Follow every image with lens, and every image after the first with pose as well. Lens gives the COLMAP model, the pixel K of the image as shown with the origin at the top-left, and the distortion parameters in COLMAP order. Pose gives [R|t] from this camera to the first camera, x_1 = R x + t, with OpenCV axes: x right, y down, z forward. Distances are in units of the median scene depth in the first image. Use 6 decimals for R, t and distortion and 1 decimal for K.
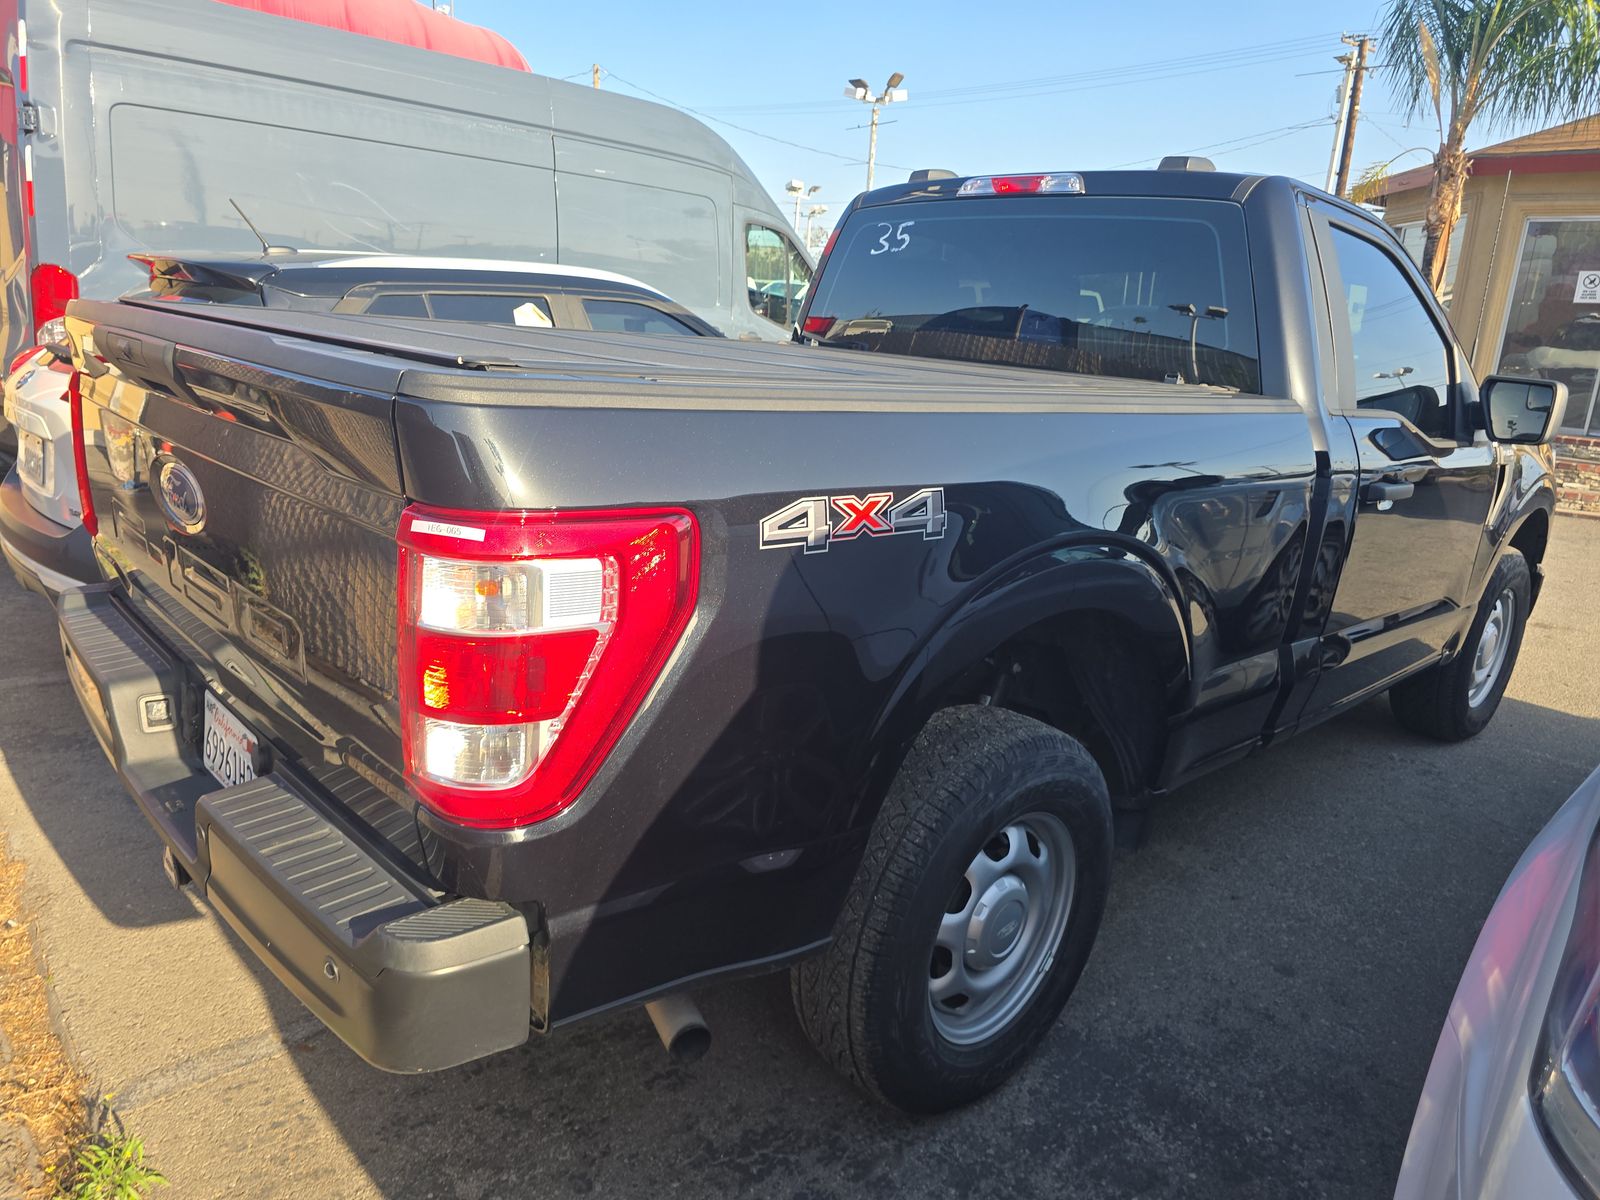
lens RADIAL K [[1071.9, 0, 794.7], [0, 1071.9, 602.9], [0, 0, 1]] dist [0.010445, -0.008583]
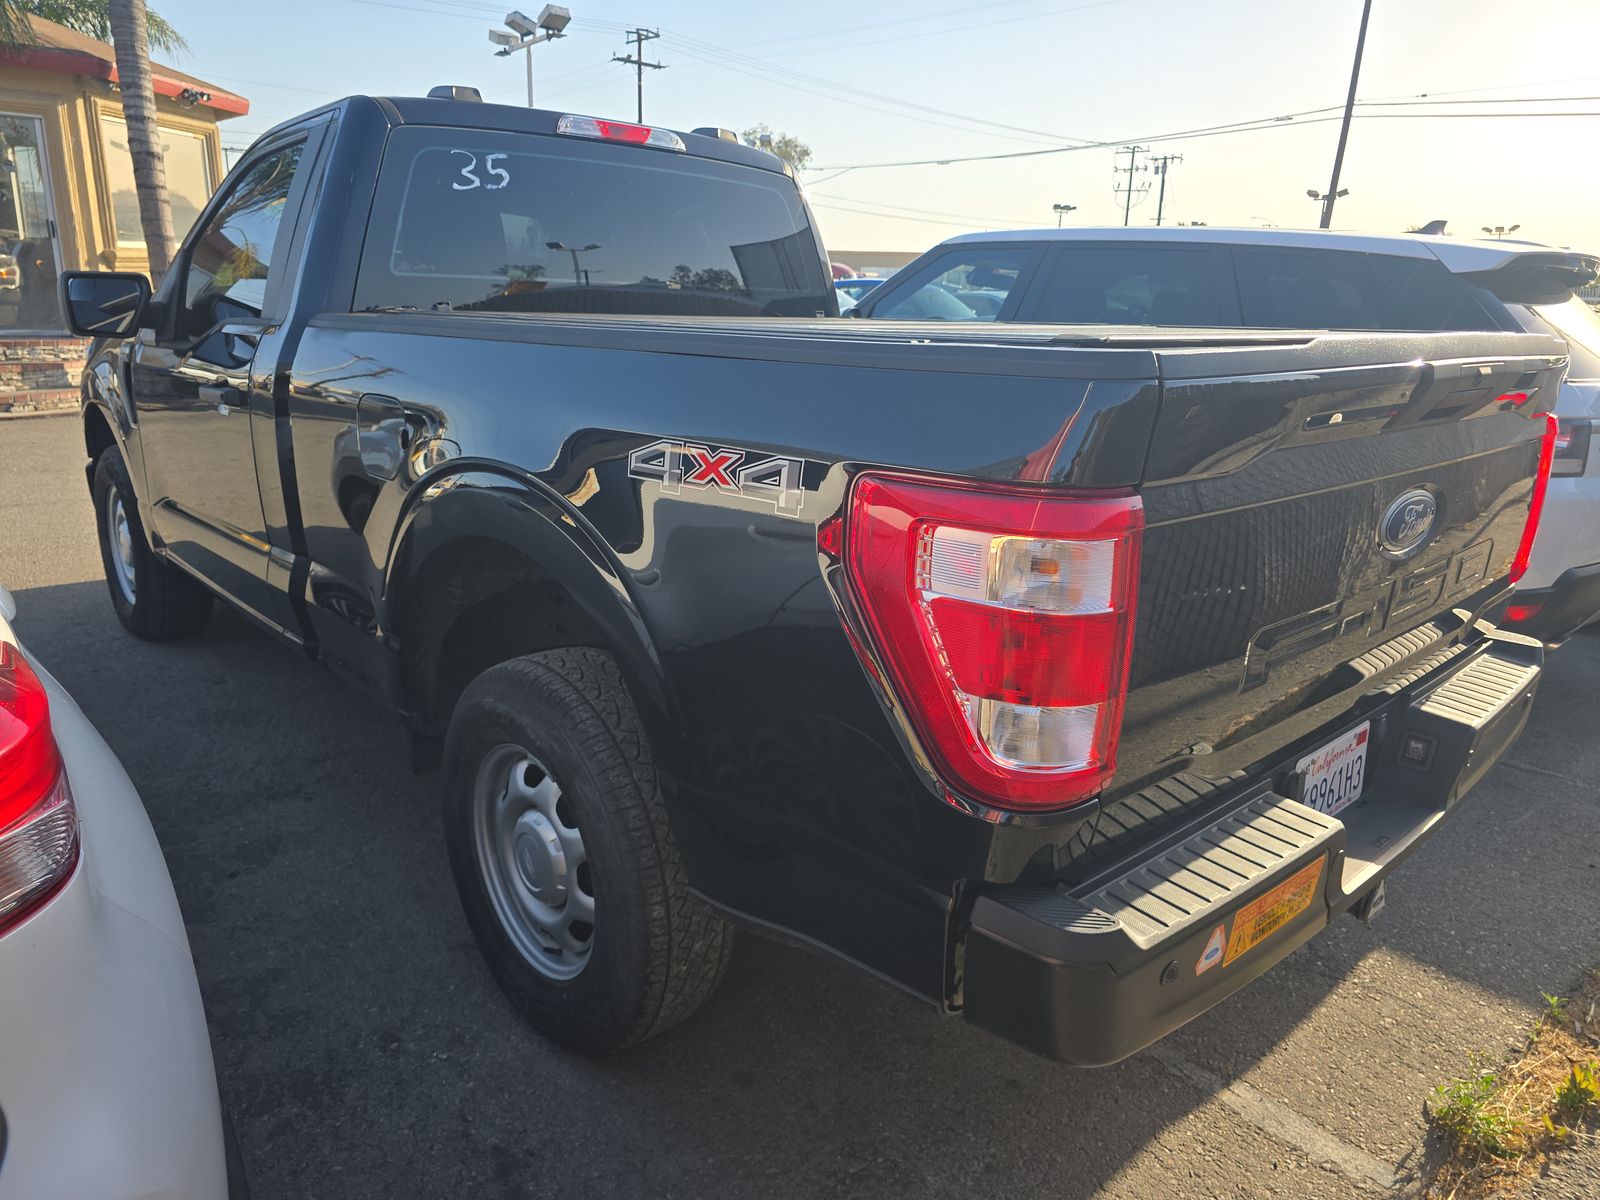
lens RADIAL K [[1071.9, 0, 791.9], [0, 1071.9, 600.8], [0, 0, 1]] dist [0.010445, -0.008583]
pose [[0.019665, -0.336985, 0.941305, -0.799765], [0.234681, 0.916739, 0.323287, -0.251716], [-0.971874, 0.214548, 0.097112, 0.768733]]
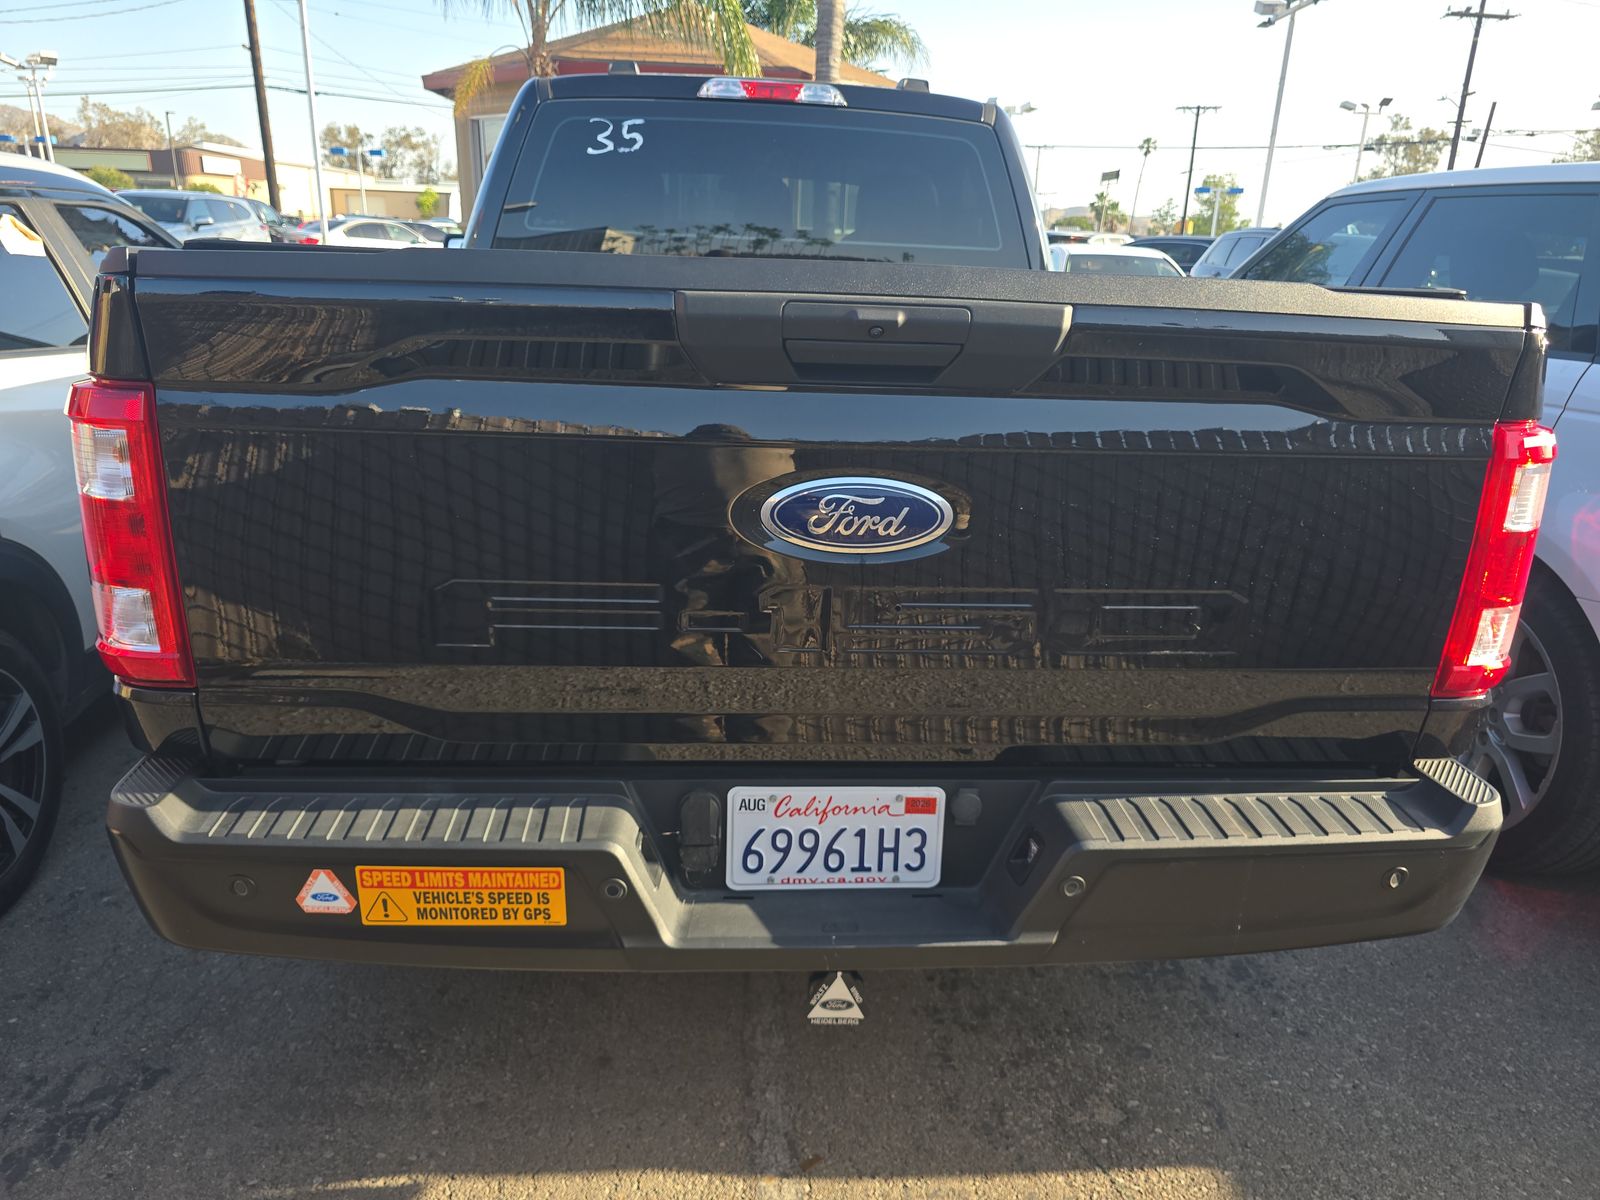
lens RADIAL K [[1071.9, 0, 796.1], [0, 1071.9, 600.7], [0, 0, 1]] dist [0.010445, -0.008583]
pose [[0.628165, -0.278695, 0.726456, -0.602127], [0.208052, 0.959818, 0.188319, -0.099570], [-0.749749, 0.032845, 0.660907, 0.289683]]
